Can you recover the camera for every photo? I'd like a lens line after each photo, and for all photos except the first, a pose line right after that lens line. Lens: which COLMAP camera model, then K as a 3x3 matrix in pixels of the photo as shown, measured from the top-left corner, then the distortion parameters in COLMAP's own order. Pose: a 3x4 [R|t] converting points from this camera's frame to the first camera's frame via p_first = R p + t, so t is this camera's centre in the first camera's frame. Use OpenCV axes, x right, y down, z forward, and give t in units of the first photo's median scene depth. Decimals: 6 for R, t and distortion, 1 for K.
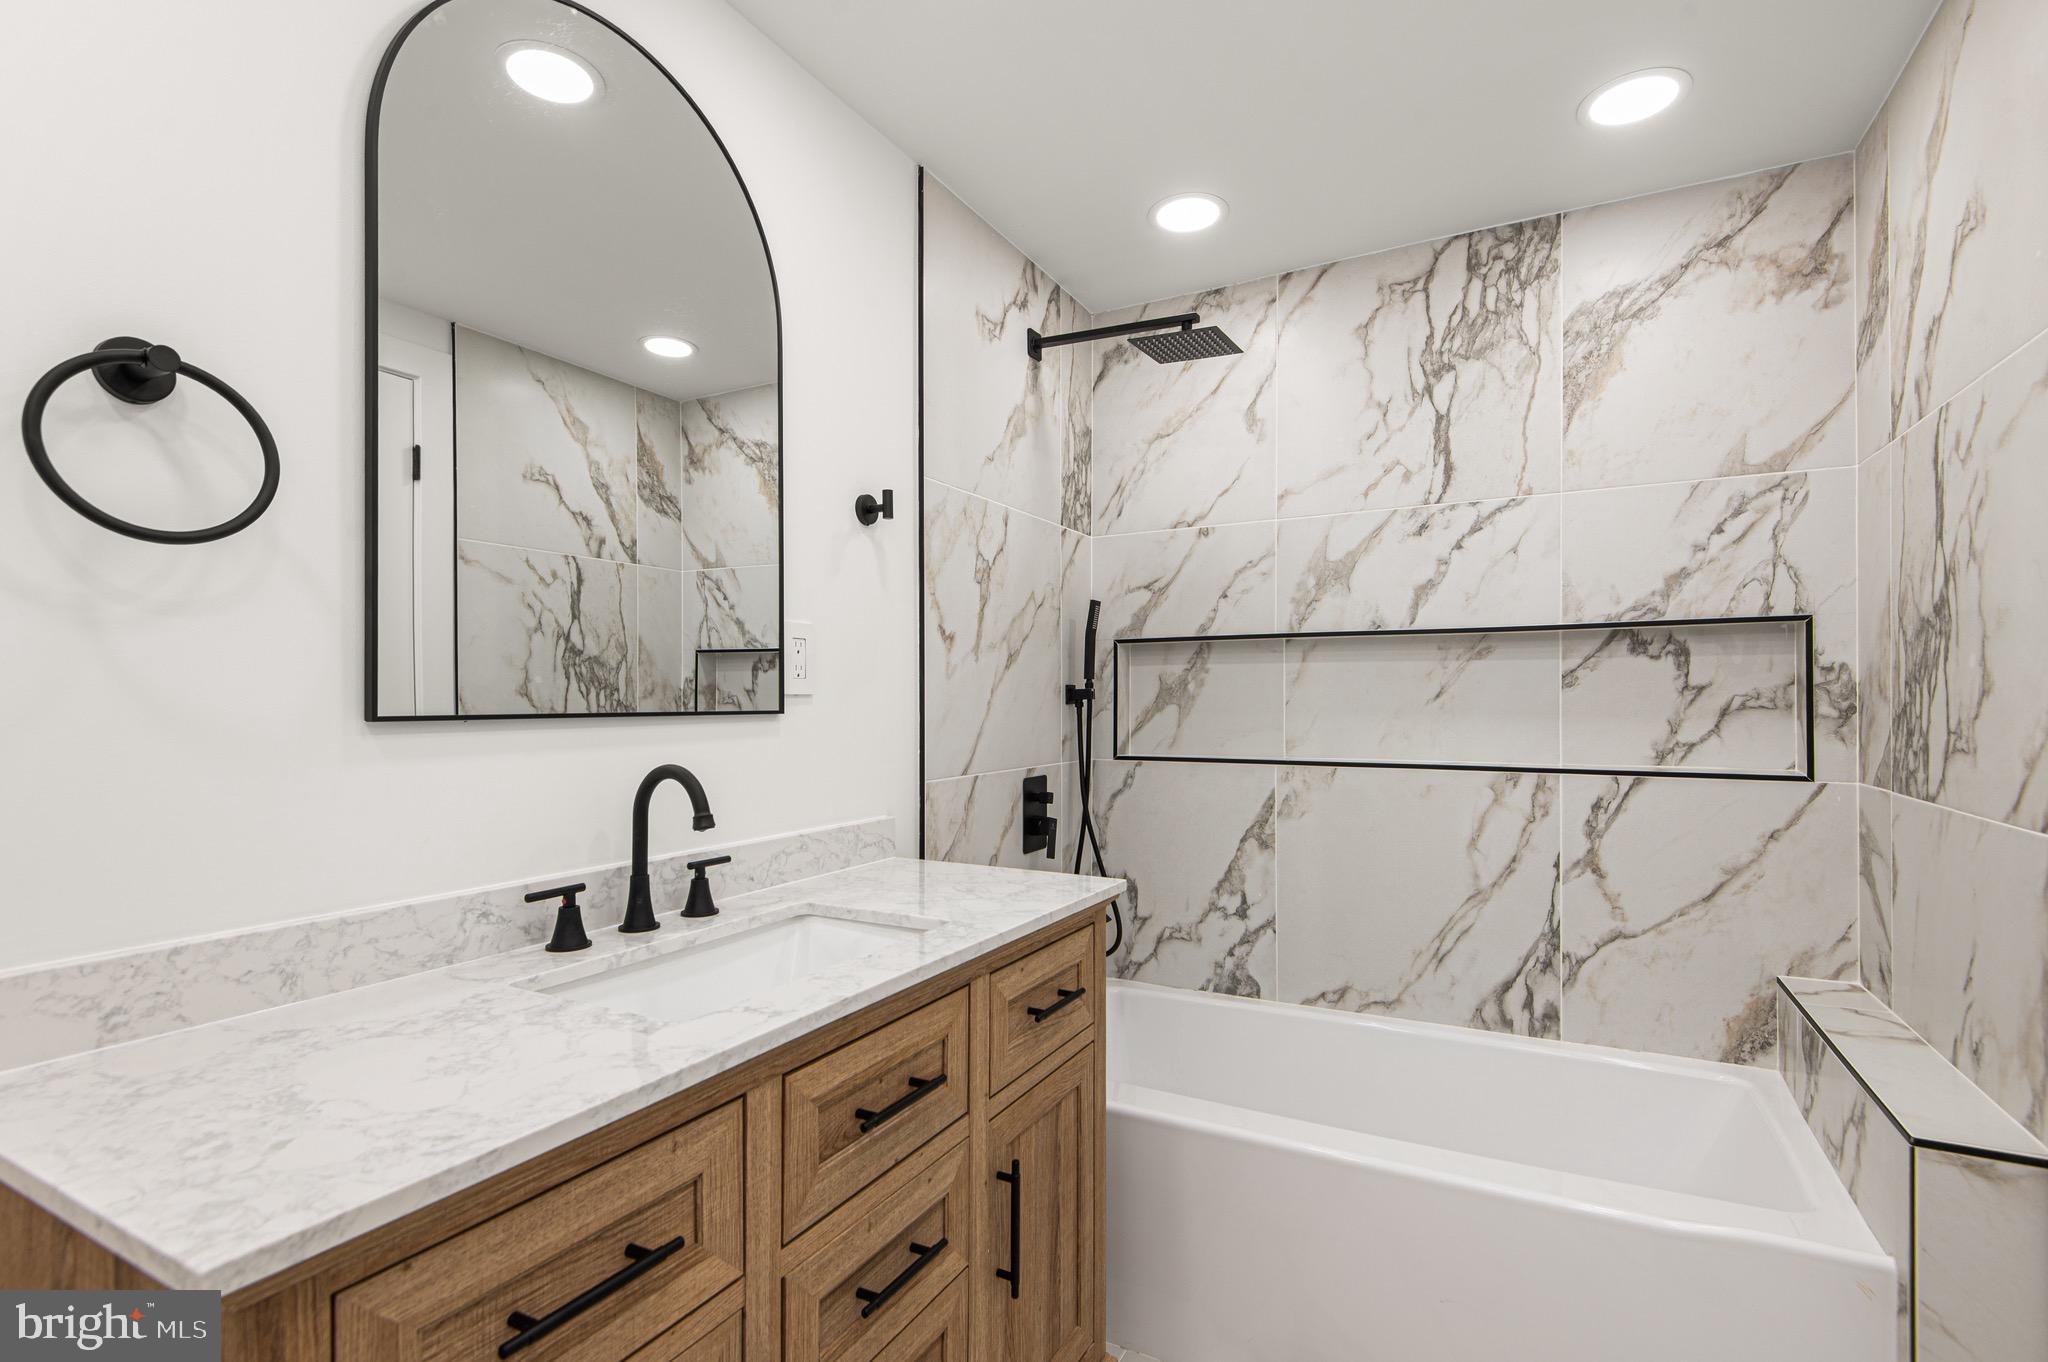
lens RADIAL K [[954.5, 0, 1019.9], [0, 954.5, 679.1], [0, 0, 1]] dist [-0.004406, -0.001029]
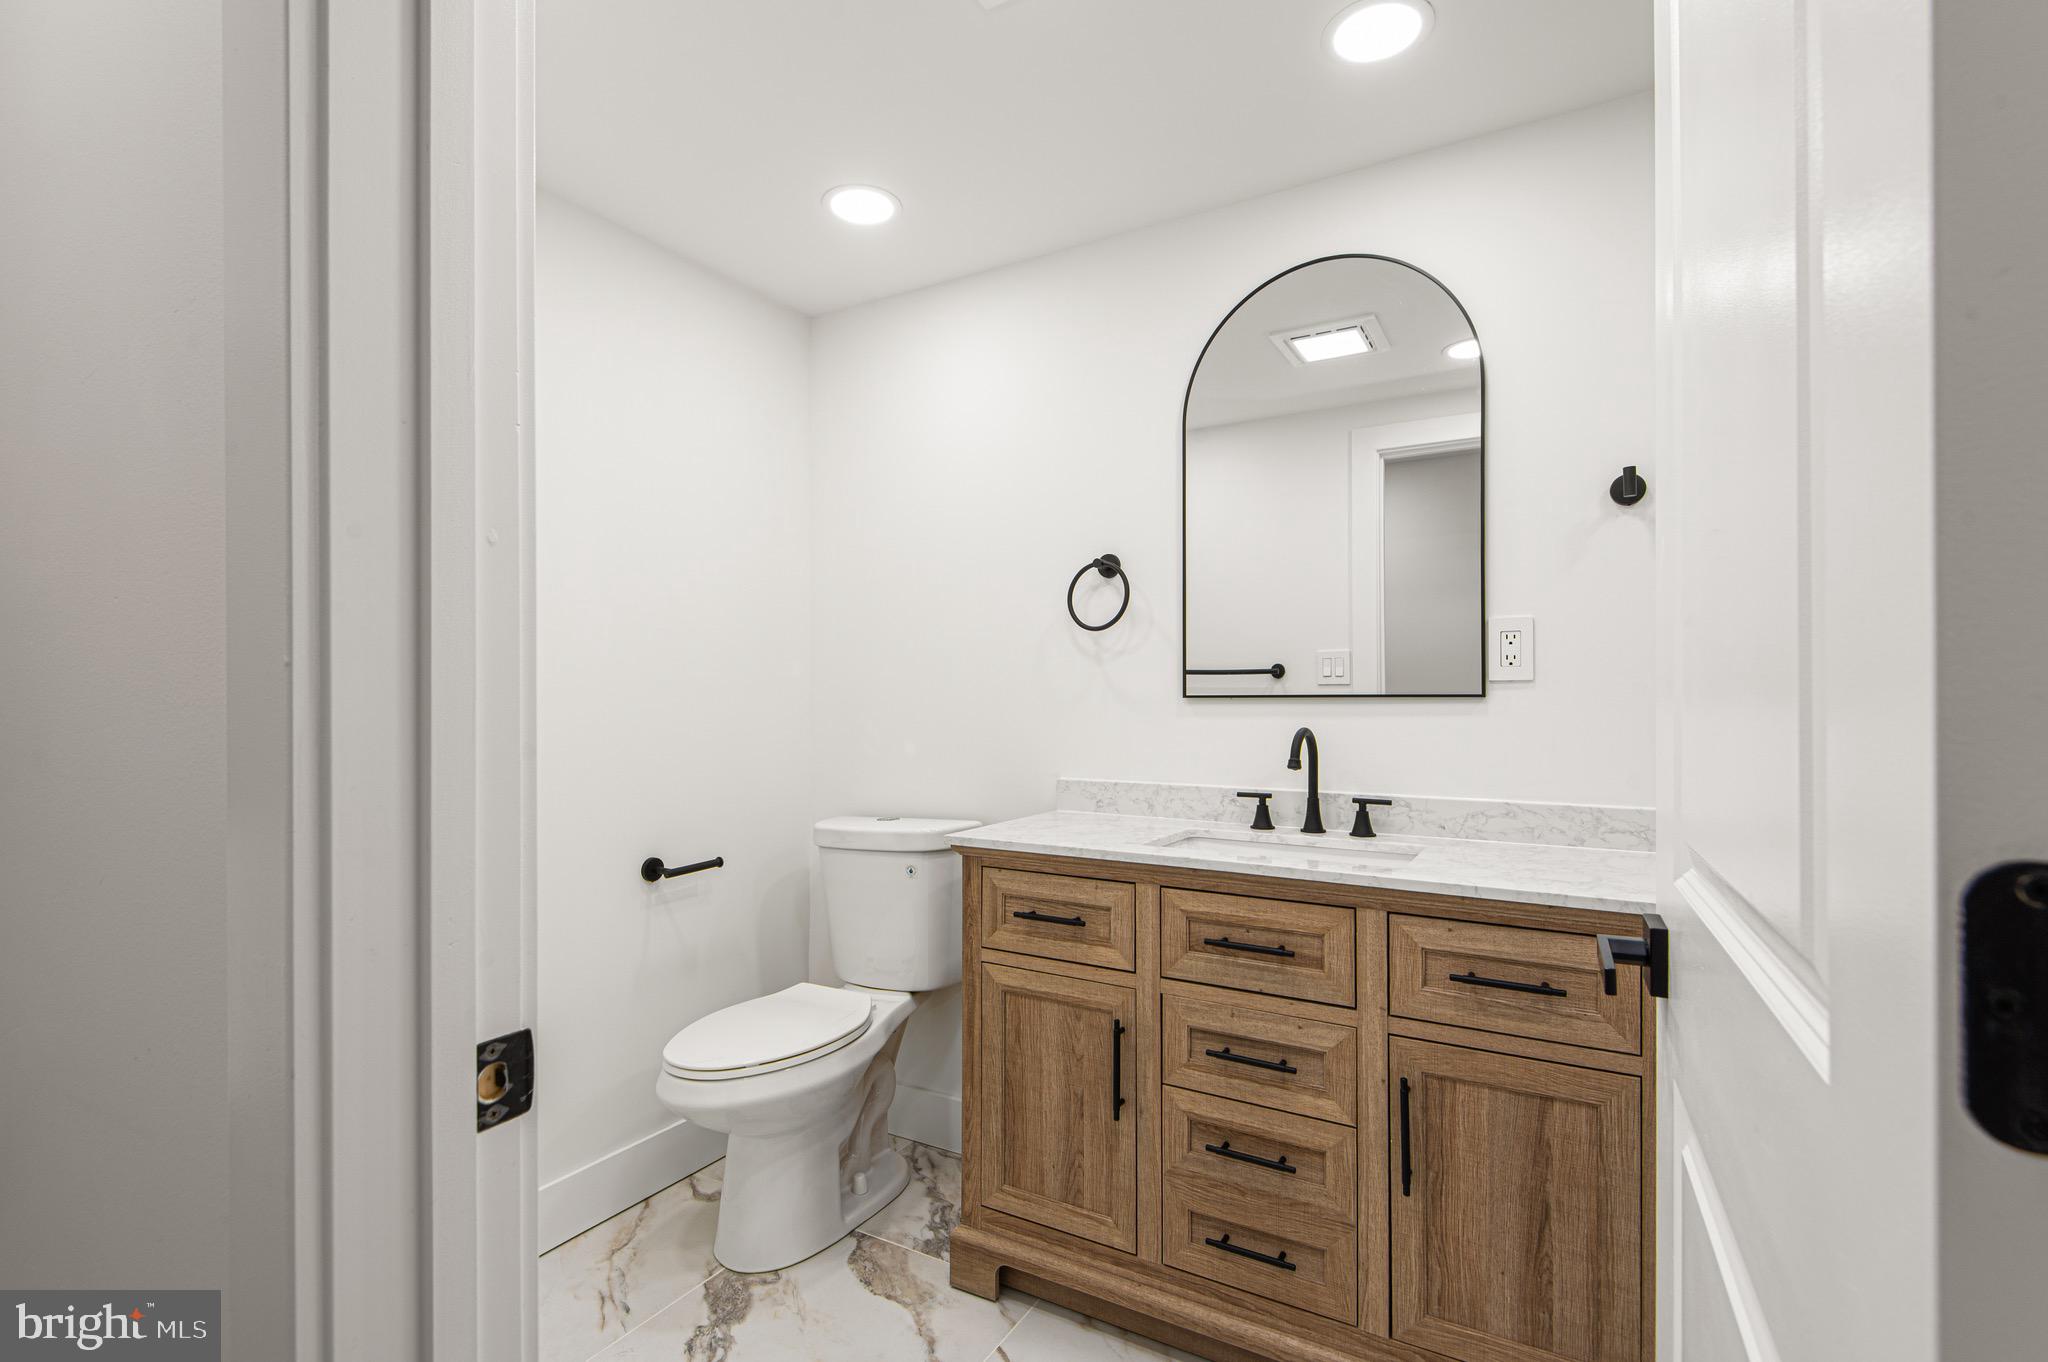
lens RADIAL K [[954.5, 0, 1018.0], [0, 954.5, 687.6], [0, 0, 1]] dist [-0.004406, -0.001029]
pose [[-0.044428, -0.000832, -0.999012, 1.308004], [0.022868, 0.999737, -0.001850, 0.018048], [0.998751, -0.022927, -0.044397, 0.648678]]
